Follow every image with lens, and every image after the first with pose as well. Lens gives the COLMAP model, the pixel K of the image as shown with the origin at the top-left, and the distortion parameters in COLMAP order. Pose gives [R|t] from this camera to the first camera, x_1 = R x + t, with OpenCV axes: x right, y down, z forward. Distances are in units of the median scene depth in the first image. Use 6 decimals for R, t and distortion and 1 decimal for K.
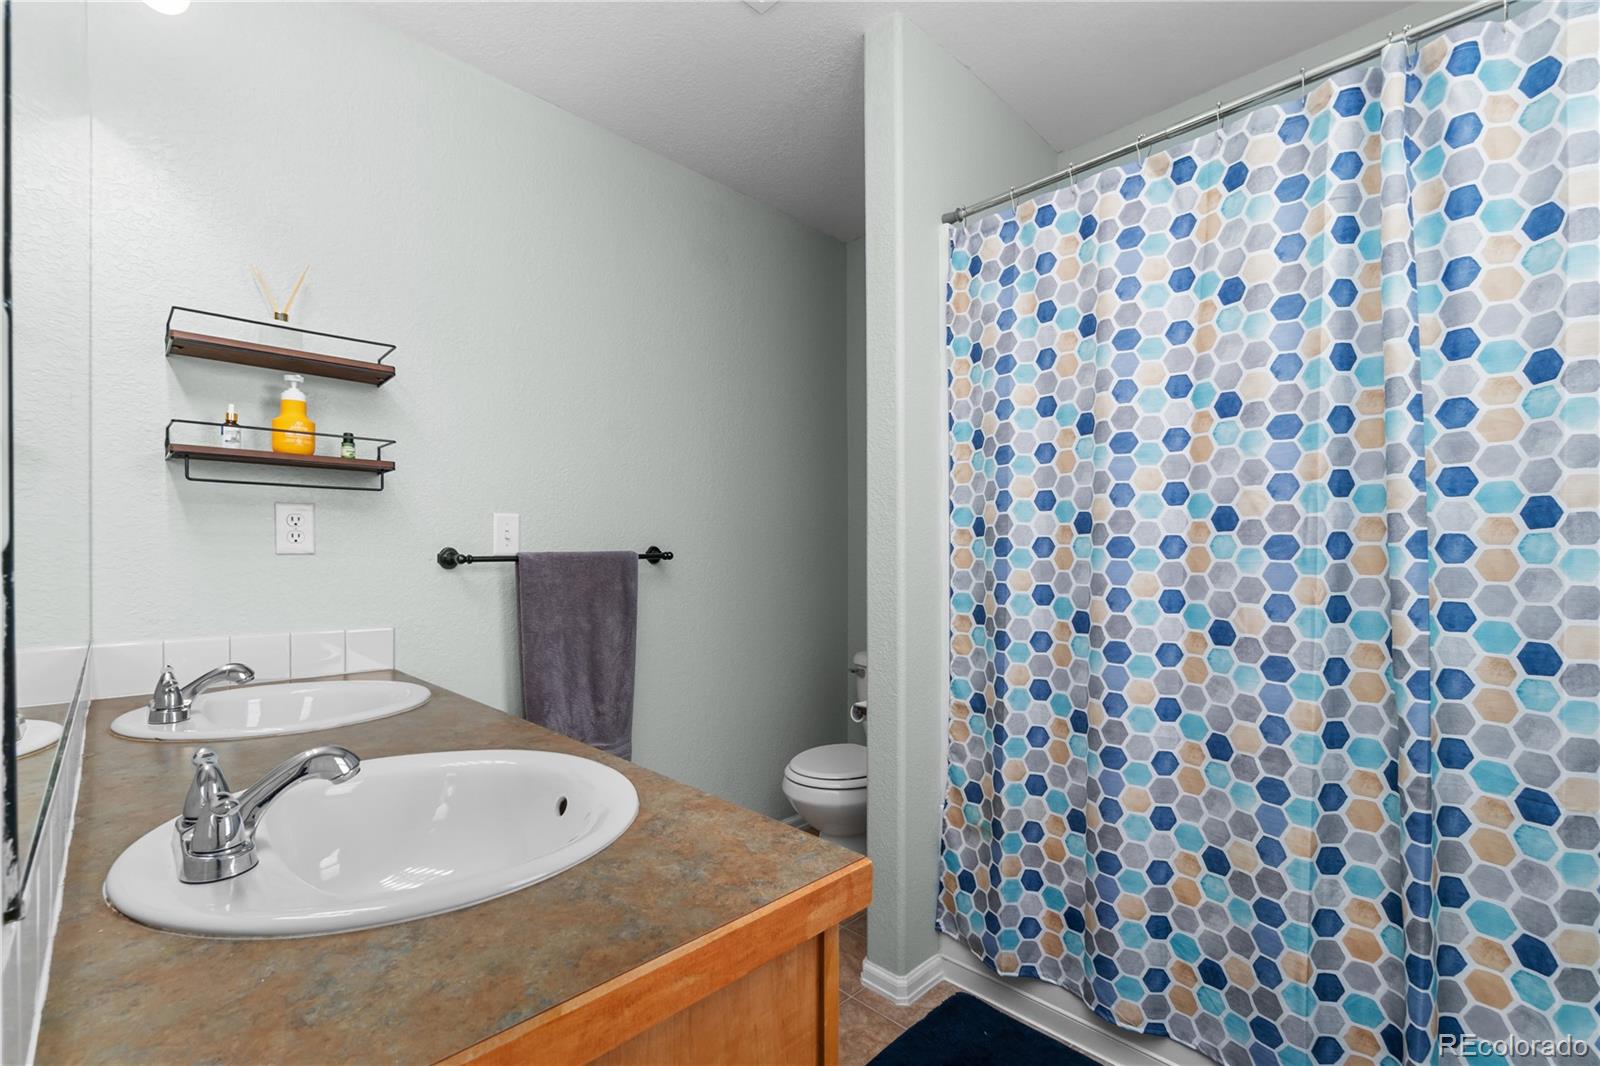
lens RADIAL K [[690.0, 0, 785.2], [0, 690.0, 548.5], [0, 0, 1]] dist [-0.003533, -0.000687]
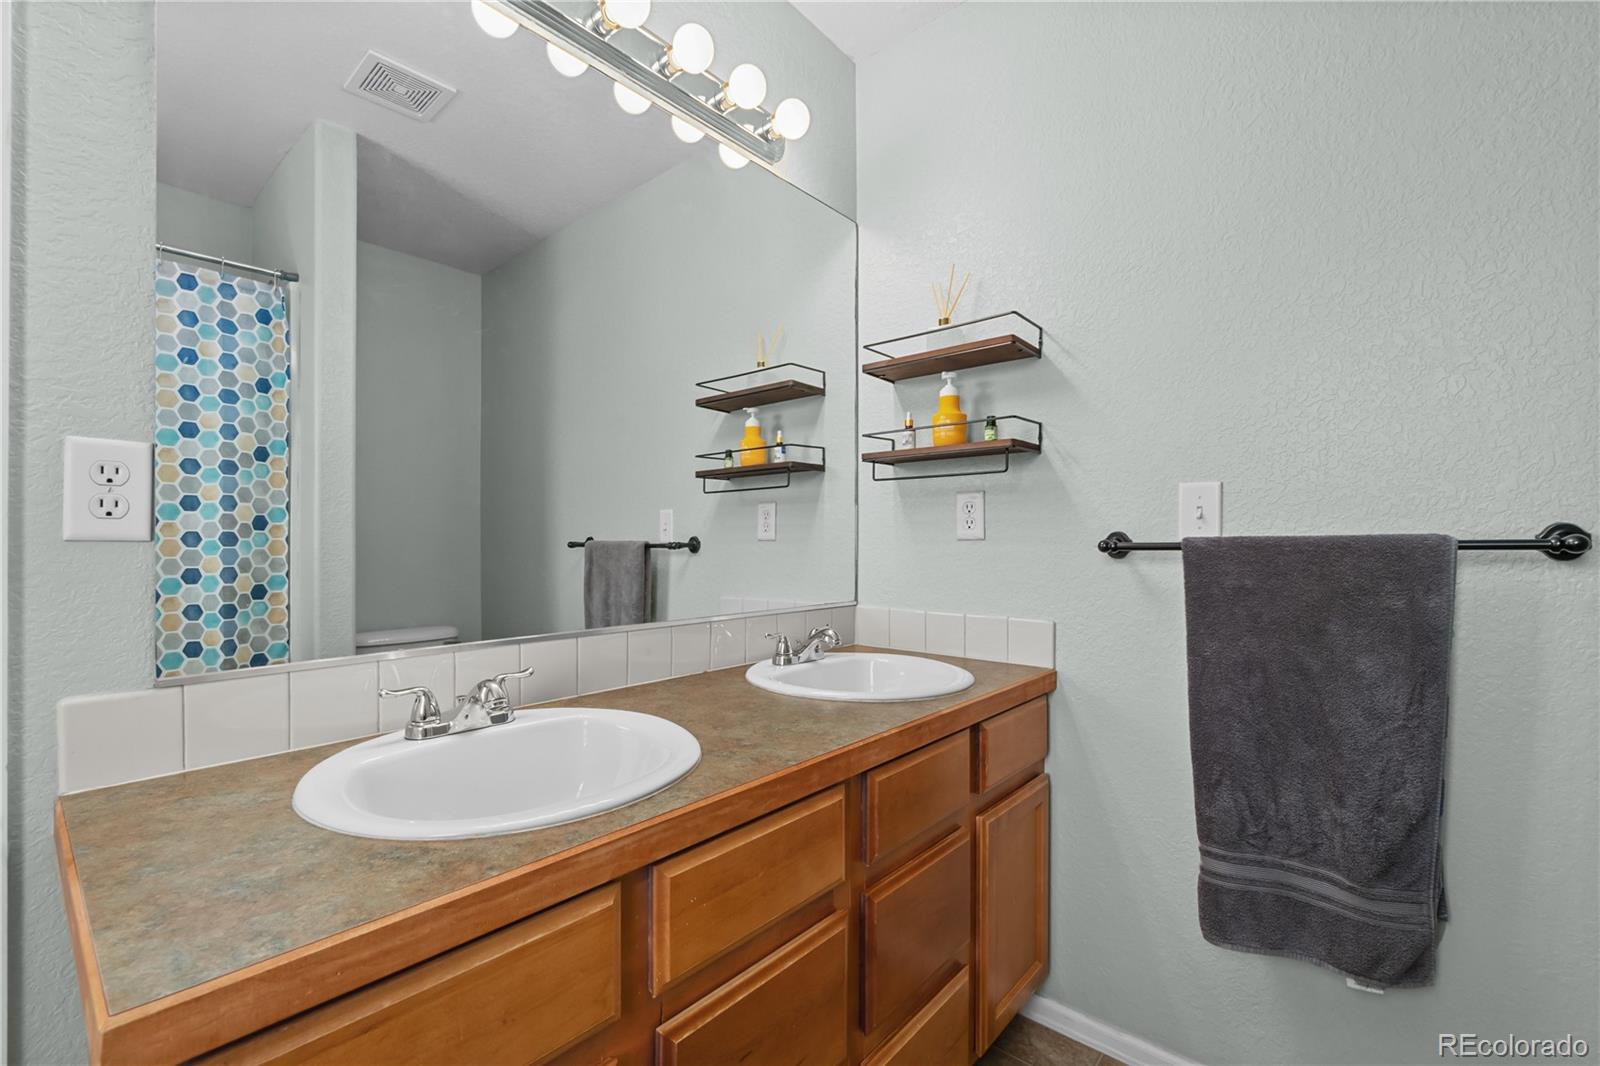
lens RADIAL K [[690.0, 0, 785.2], [0, 690.0, 548.5], [0, 0, 1]] dist [-0.003533, -0.000687]
pose [[0.081331, 0.012371, -0.996610, 0.316874], [0.008227, 0.999881, 0.013083, 0.004978], [0.996653, -0.009263, 0.081220, 0.629917]]
